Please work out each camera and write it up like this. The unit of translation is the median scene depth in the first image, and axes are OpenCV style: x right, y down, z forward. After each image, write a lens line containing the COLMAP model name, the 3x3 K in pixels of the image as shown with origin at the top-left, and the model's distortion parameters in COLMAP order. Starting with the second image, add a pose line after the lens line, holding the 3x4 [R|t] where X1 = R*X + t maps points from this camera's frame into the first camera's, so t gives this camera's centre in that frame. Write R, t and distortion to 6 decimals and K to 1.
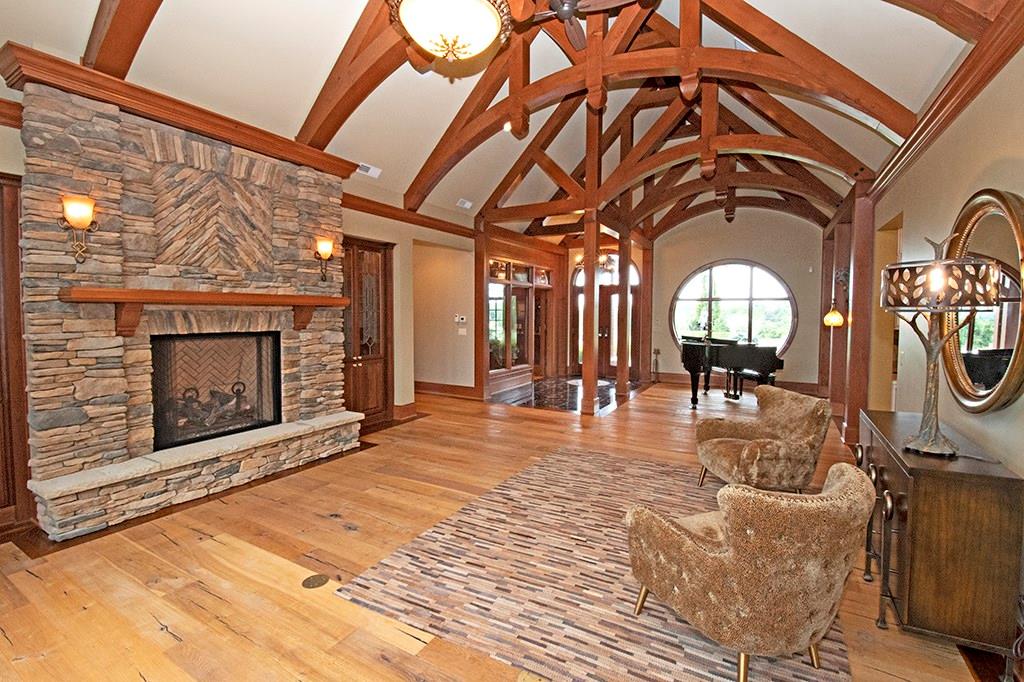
lens RADIAL K [[447.0, 0, 522.1], [0, 447.0, 334.6], [0, 0, 1]] dist [0.020517, -0.025367]
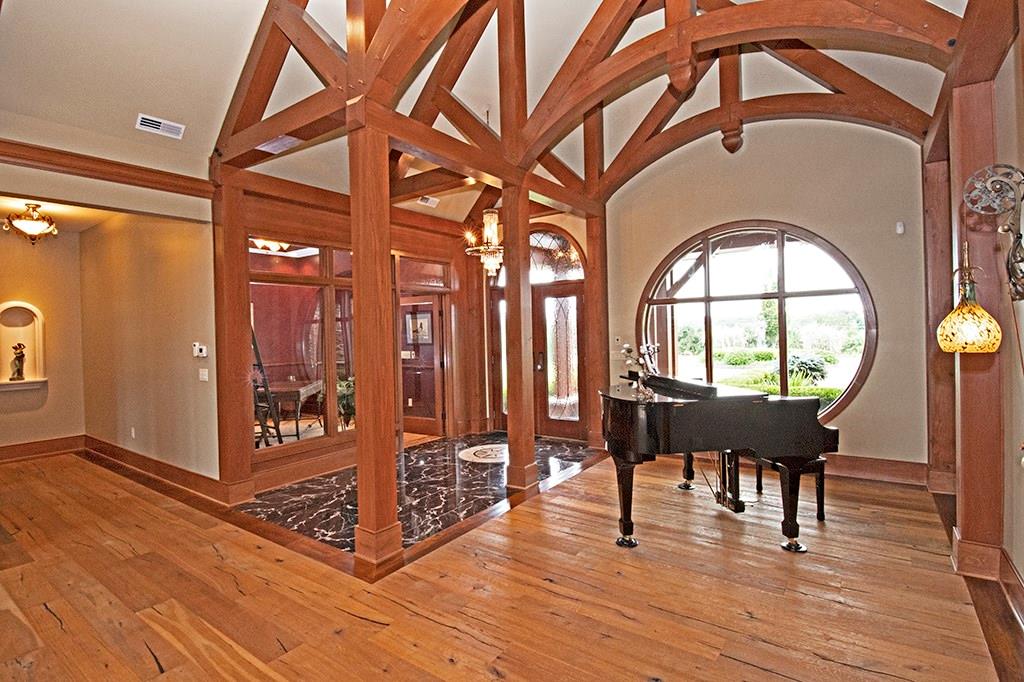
lens RADIAL K [[479.2, 0, 518.7], [0, 479.2, 332.3], [0, 0, 1]] dist [-0.000084, -0.012837]
pose [[0.990548, -0.033166, -0.133096, 0.284170], [0.027348, 0.998599, -0.045307, -0.018498], [0.134412, 0.041239, 0.990067, 0.418822]]
